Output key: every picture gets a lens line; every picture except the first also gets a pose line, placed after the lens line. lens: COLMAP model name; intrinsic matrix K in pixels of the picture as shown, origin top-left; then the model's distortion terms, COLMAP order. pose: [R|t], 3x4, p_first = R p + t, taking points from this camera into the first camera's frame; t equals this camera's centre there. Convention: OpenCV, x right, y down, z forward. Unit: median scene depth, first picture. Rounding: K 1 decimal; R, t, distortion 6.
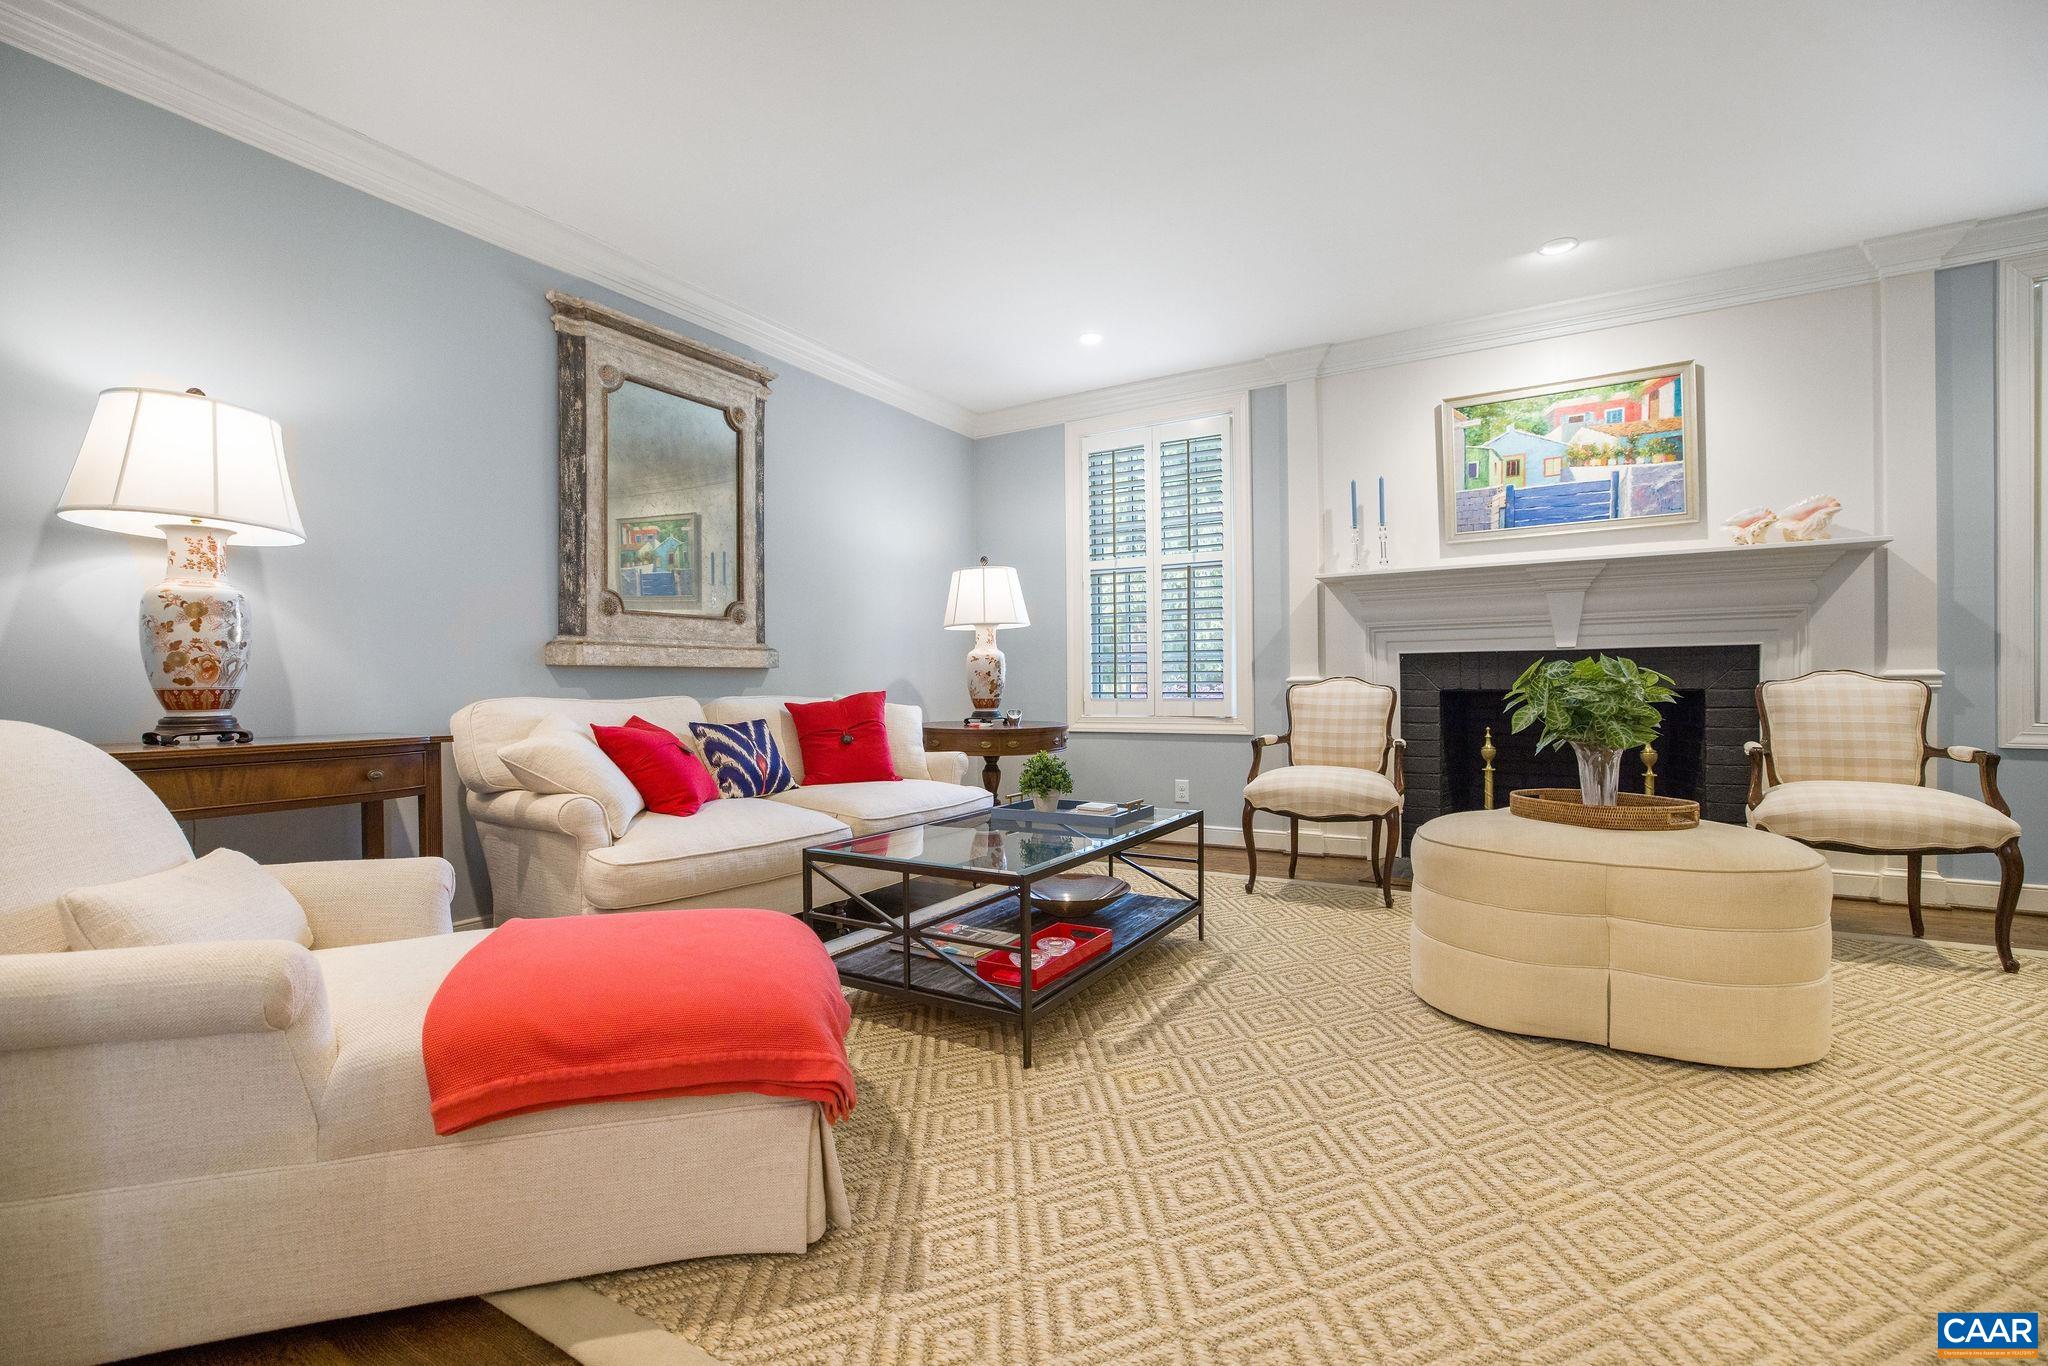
lens RADIAL K [[900.0, 0, 1019.5], [0, 900.0, 684.5], [0, 0, 1]] dist [-0.024008, 0.008124]
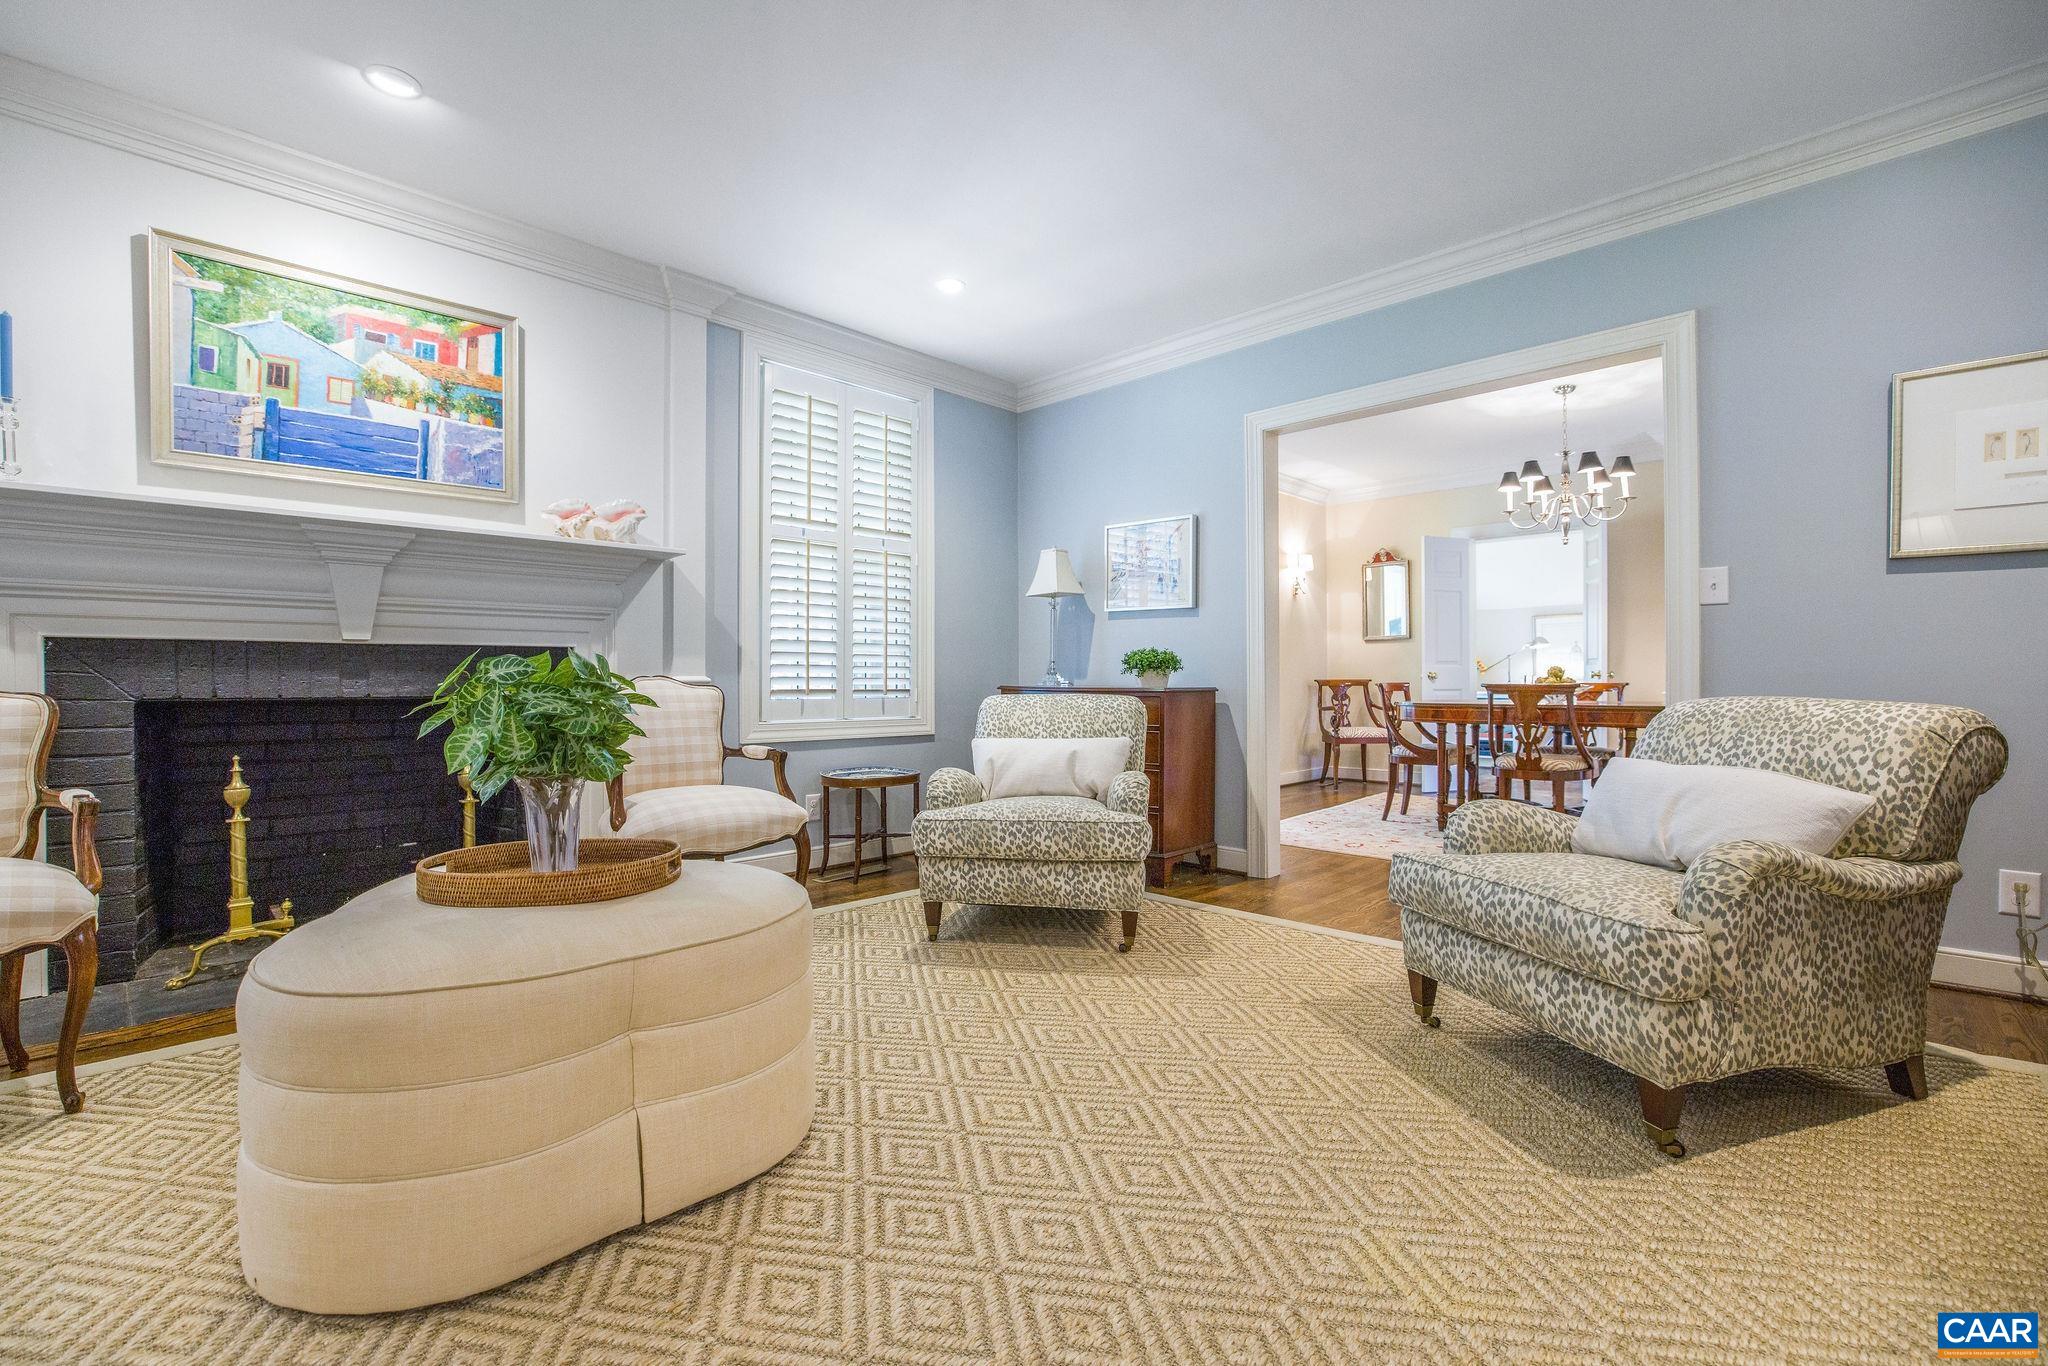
lens RADIAL K [[900.0, 0, 1028.8], [0, 900.0, 677.5], [0, 0, 1]] dist [-0.024008, 0.008124]
pose [[0.243102, 0.010955, 0.969939, 0.036390], [0.000628, 0.999934, -0.011451, -0.001975], [-0.970001, 0.003393, 0.243079, 0.293567]]
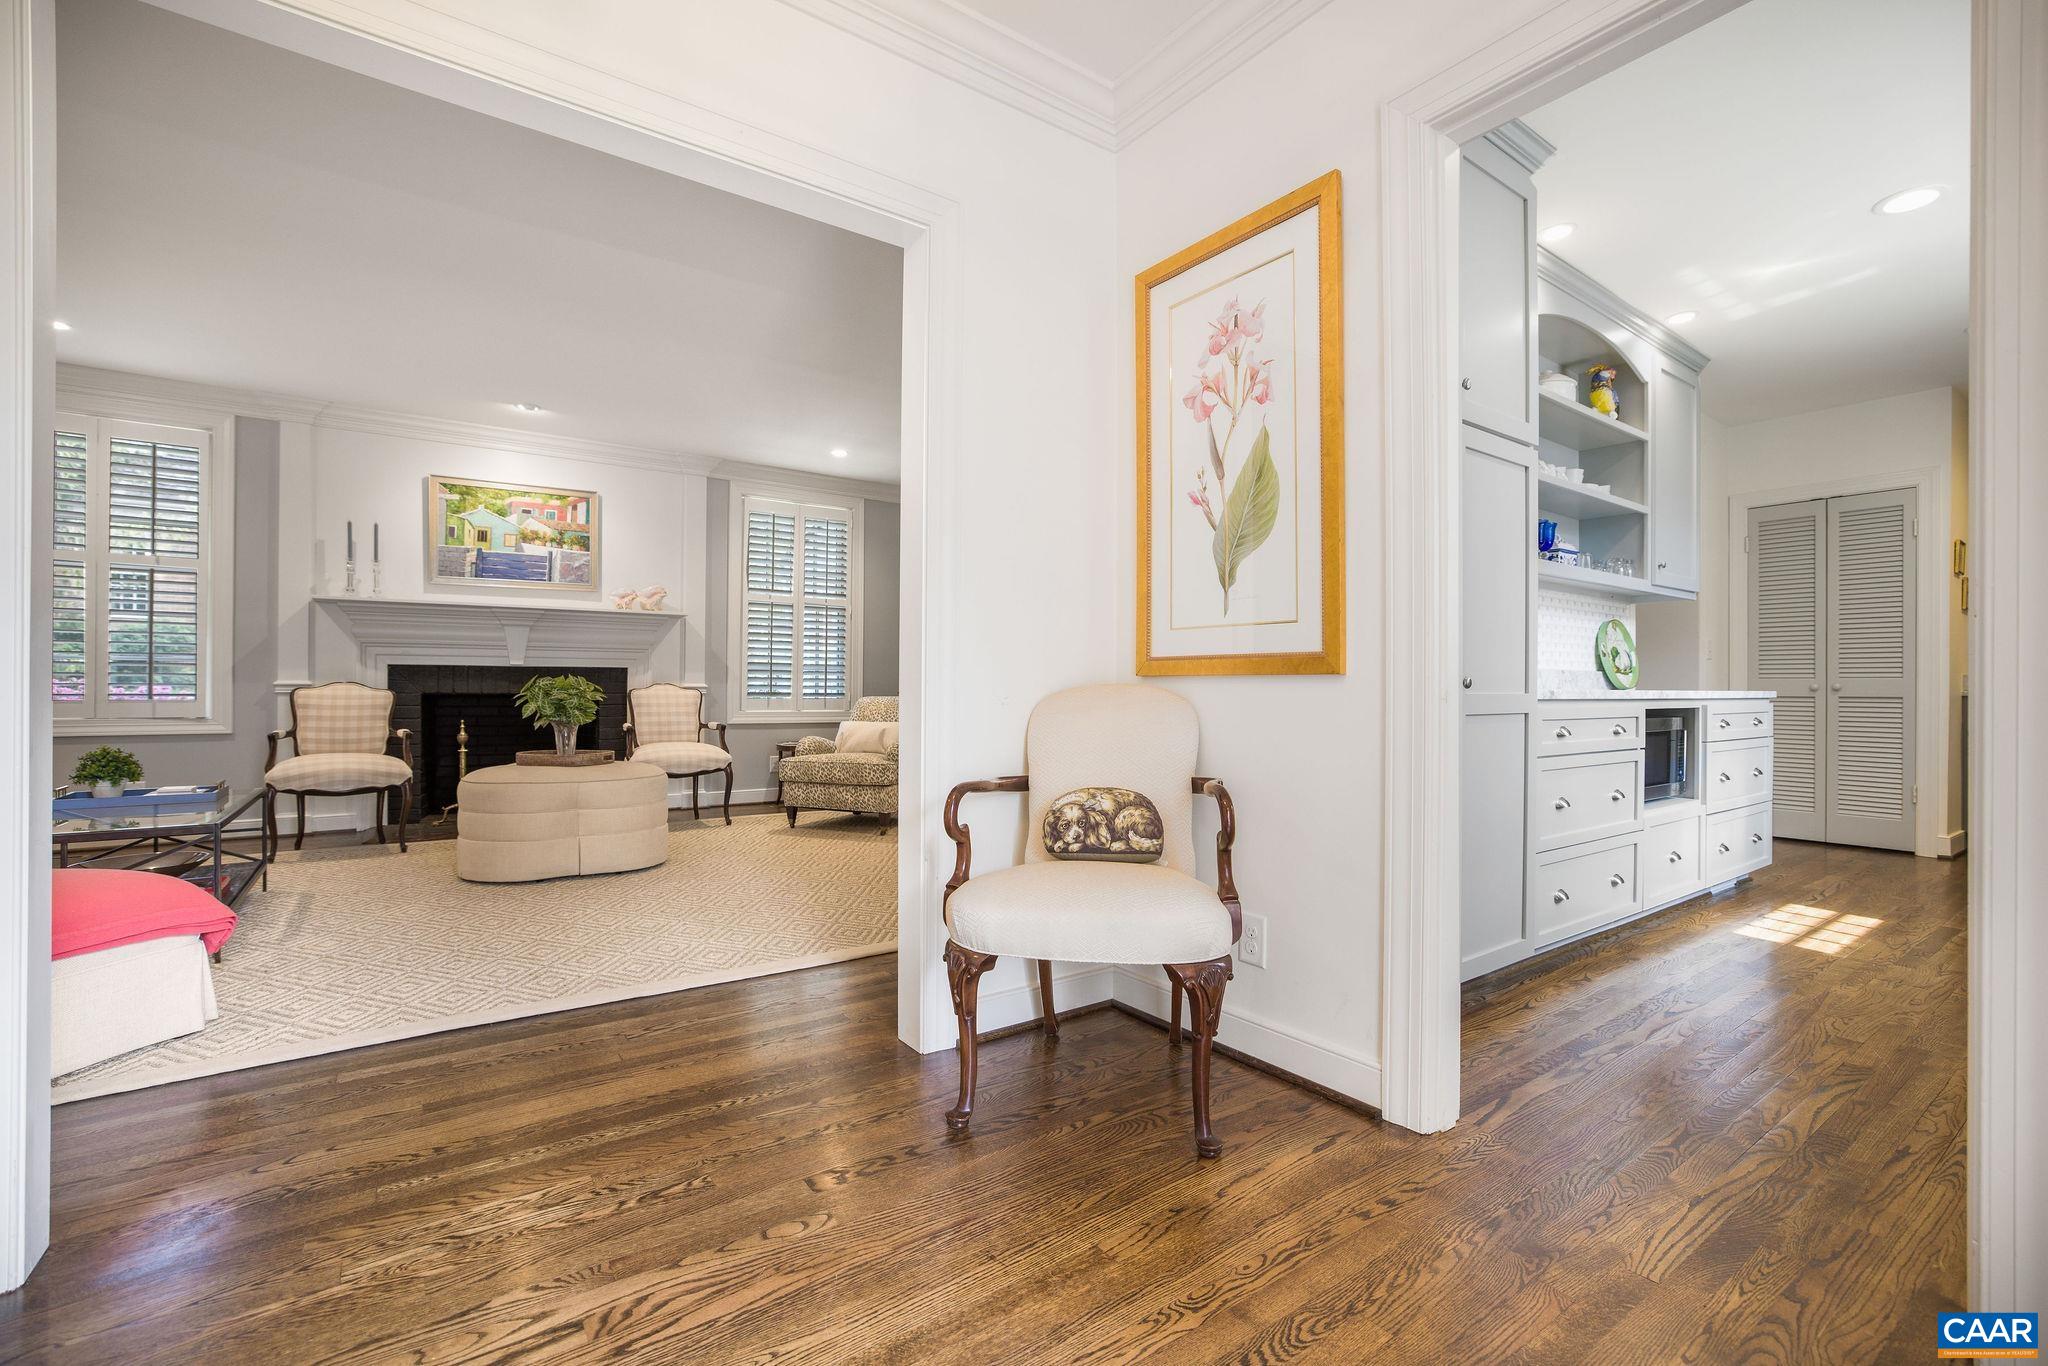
lens RADIAL K [[900.0, 0, 1029.5], [0, 900.0, 683.0], [0, 0, 1]] dist [-0.024008, 0.008124]
pose [[0.404239, 0.015933, 0.914515, -0.408105], [-0.009751, 0.999867, -0.013110, -0.000278], [-0.914601, -0.003618, 0.404341, -0.384046]]
